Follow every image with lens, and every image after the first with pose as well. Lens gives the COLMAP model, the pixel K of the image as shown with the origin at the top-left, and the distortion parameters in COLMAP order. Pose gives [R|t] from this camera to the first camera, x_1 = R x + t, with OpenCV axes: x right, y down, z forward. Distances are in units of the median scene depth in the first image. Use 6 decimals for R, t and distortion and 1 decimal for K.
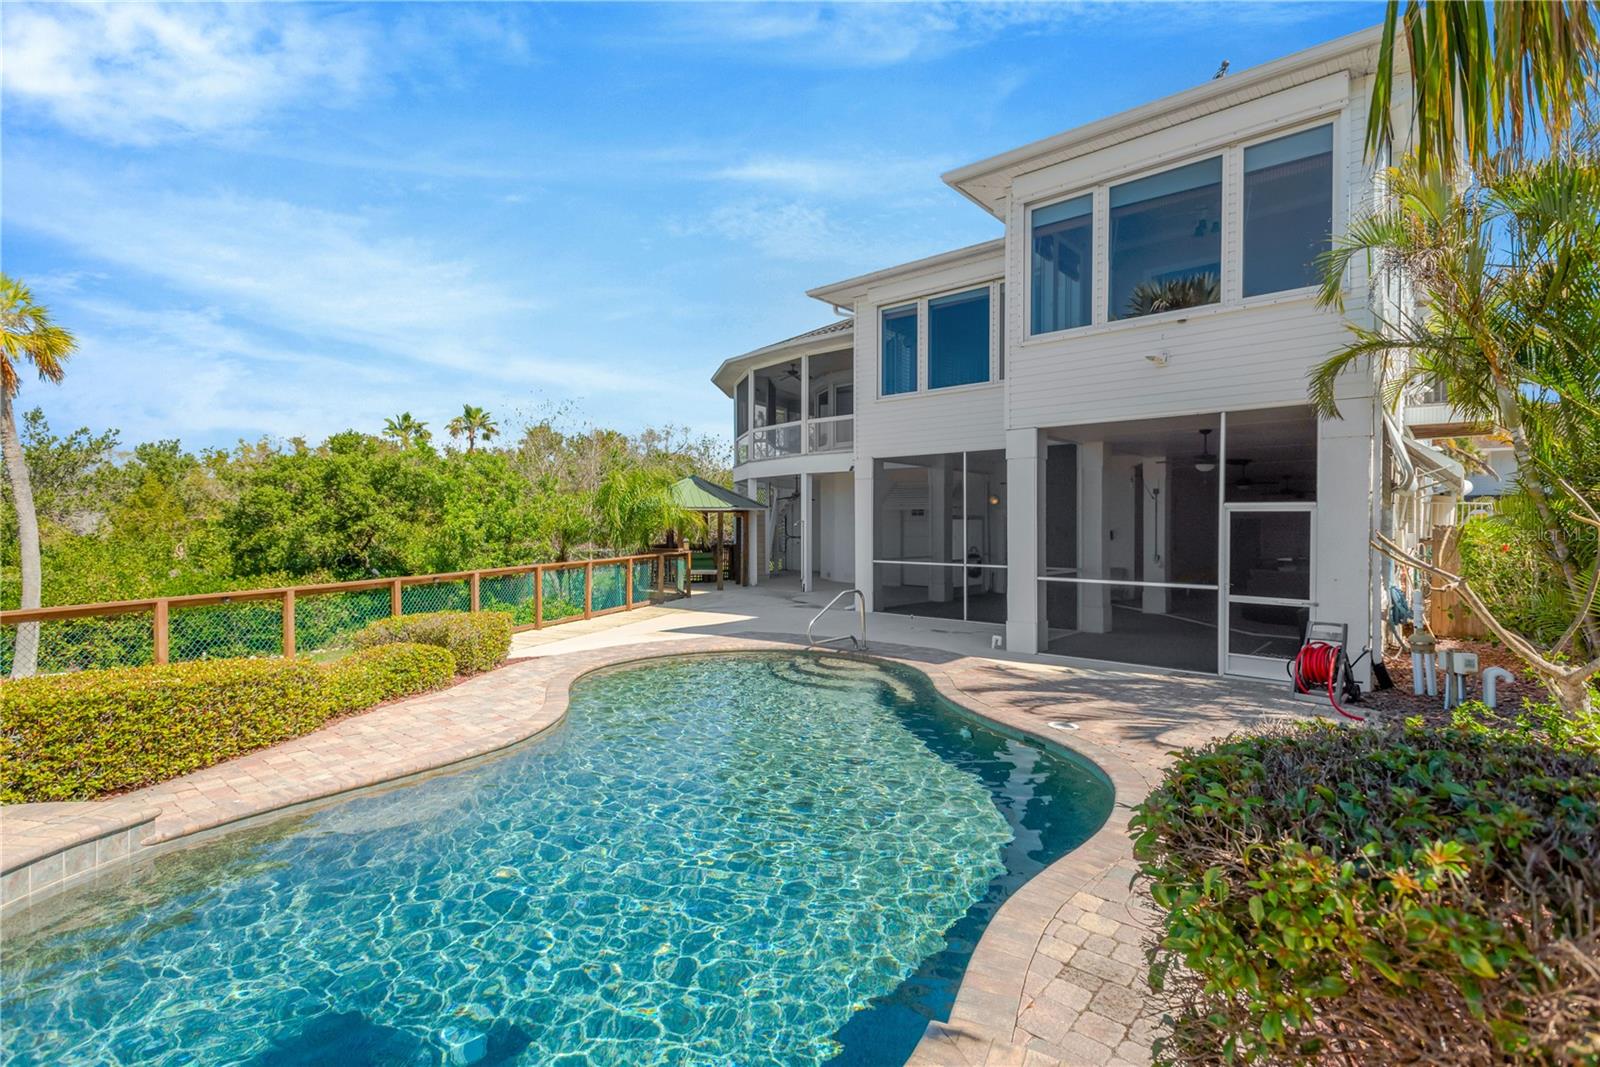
lens RADIAL K [[751.7, 0, 799.3], [0, 751.7, 542.1], [0, 0, 1]] dist [0.013723, -0.004963]
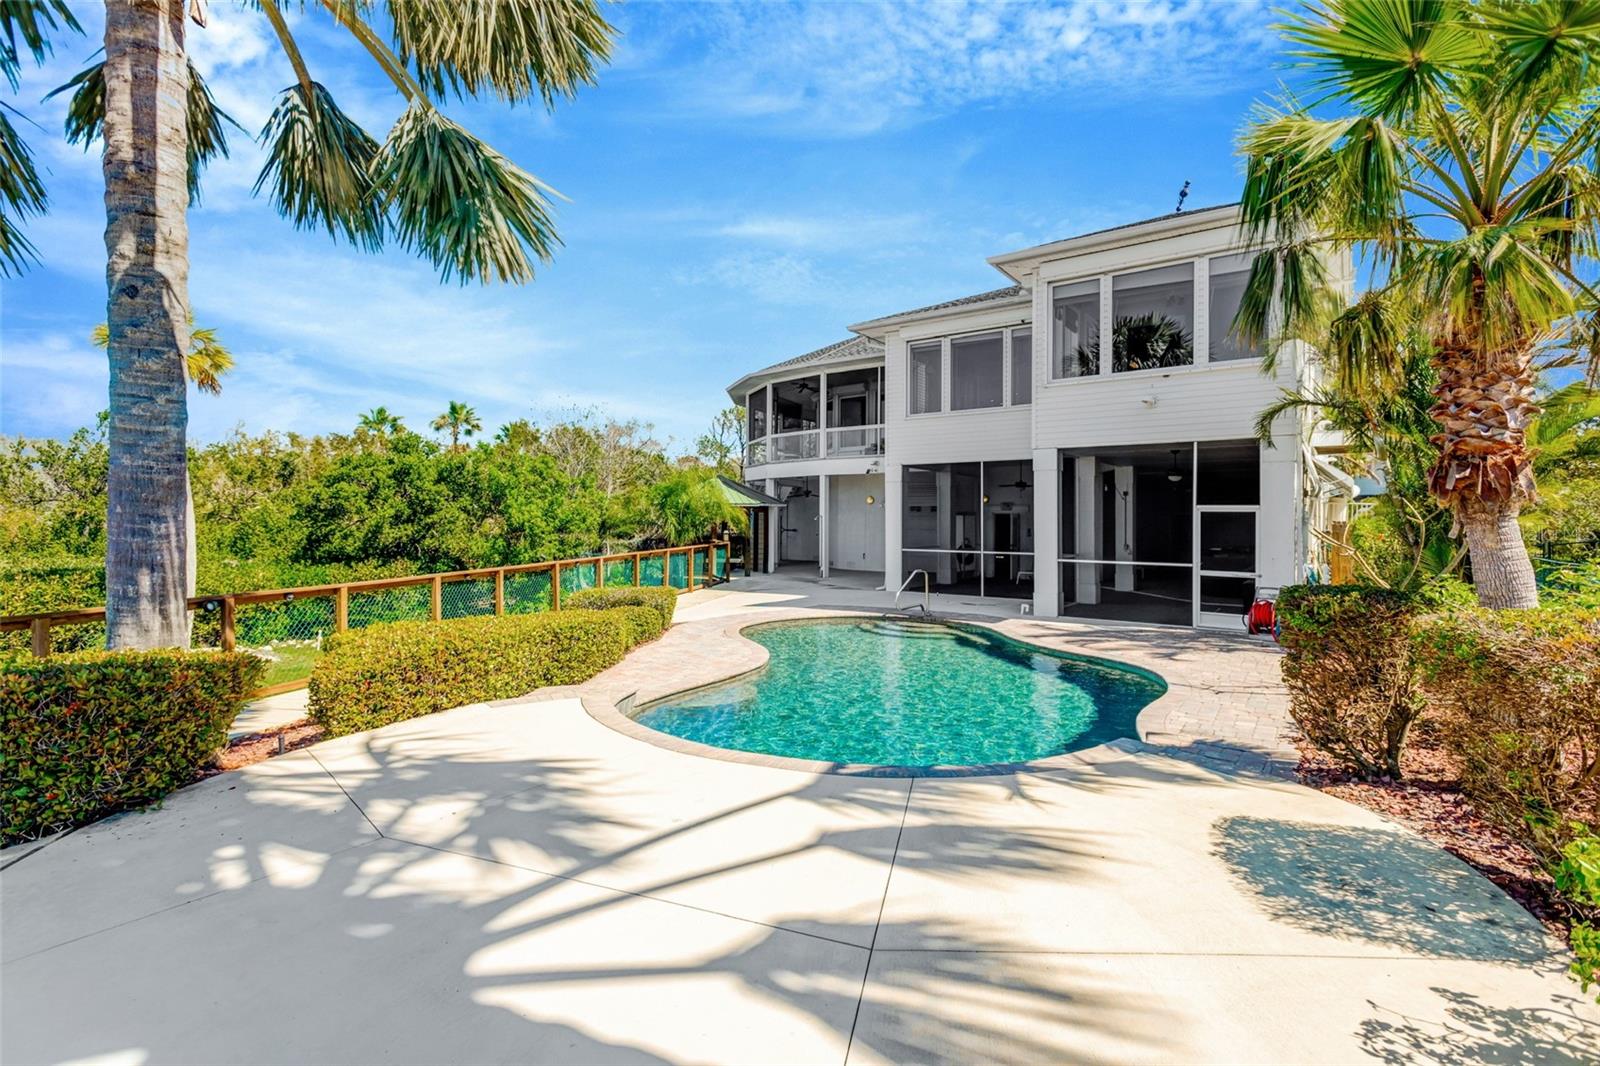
lens RADIAL K [[751.7, 0, 799.2], [0, 751.7, 524.1], [0, 0, 1]] dist [0.013723, -0.004963]
pose [[0.996068, 0.002707, 0.088556, -0.180968], [-0.001286, 0.999869, -0.016106, 0.004274], [-0.088588, 0.015929, 0.995941, -0.203278]]
